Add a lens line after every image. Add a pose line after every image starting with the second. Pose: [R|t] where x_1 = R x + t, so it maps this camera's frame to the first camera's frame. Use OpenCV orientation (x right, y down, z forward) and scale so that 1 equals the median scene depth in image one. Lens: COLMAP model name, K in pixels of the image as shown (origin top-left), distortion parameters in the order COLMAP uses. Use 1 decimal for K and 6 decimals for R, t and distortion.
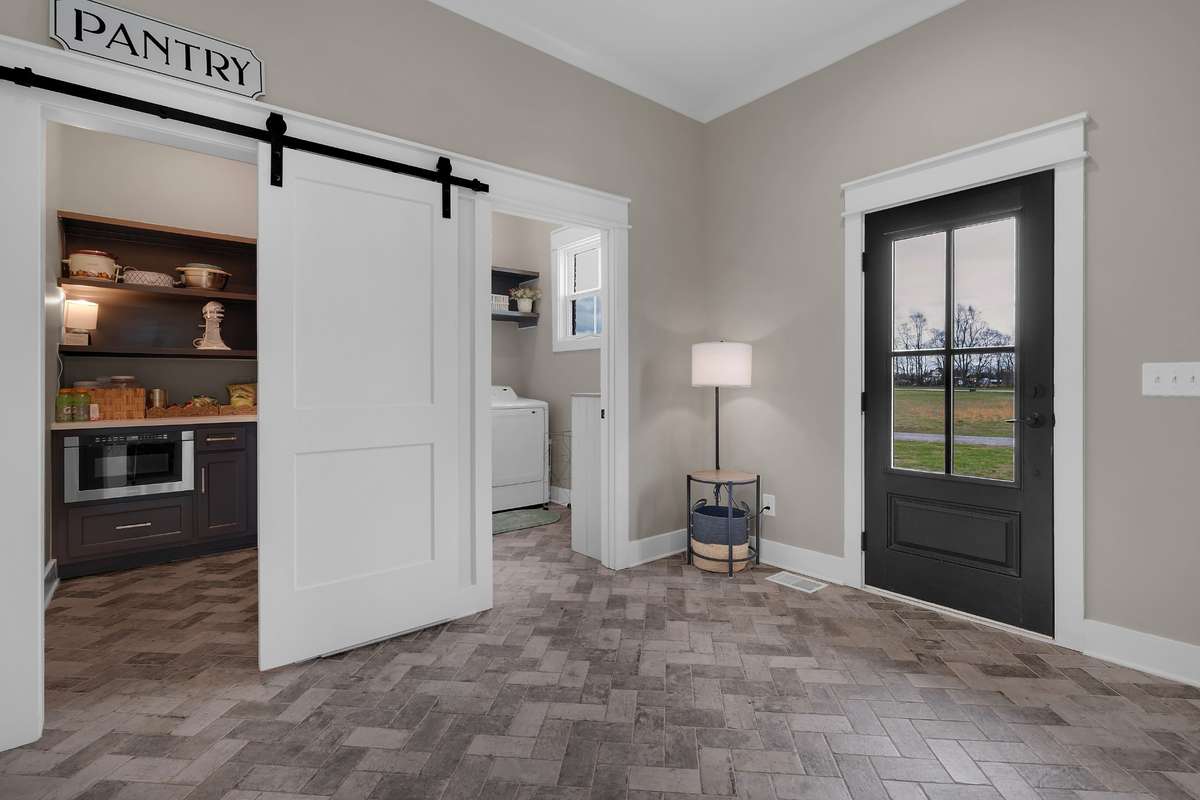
lens RADIAL K [[550.9, 0, 603.4], [0, 550.9, 387.0], [0, 0, 1]] dist [-0.001251, 0.001111]
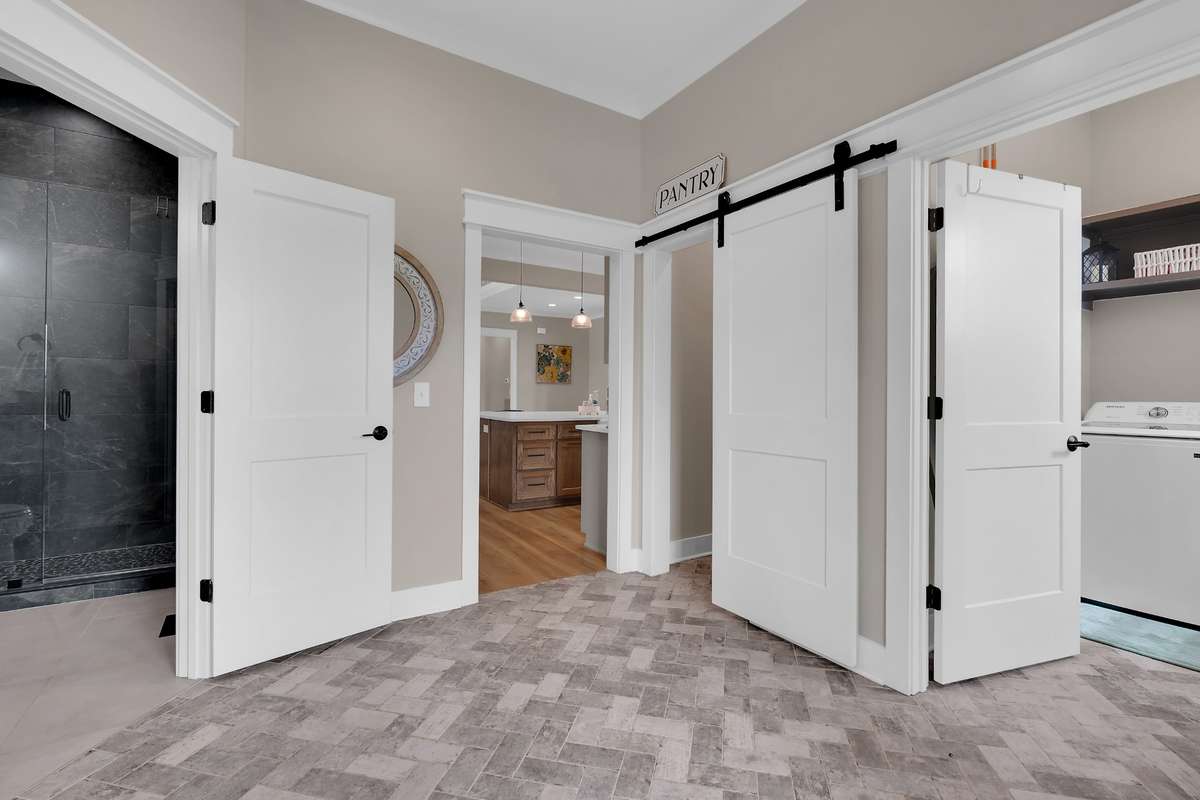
lens RADIAL K [[550.9, 0, 603.4], [0, 550.9, 387.0], [0, 0, 1]] dist [-0.001251, 0.001111]
pose [[-0.115918, -0.002022, -0.993257, 0.773346], [-0.008400, 0.999964, -0.001055, -0.020575], [0.993223, 0.008221, -0.115930, 0.874034]]
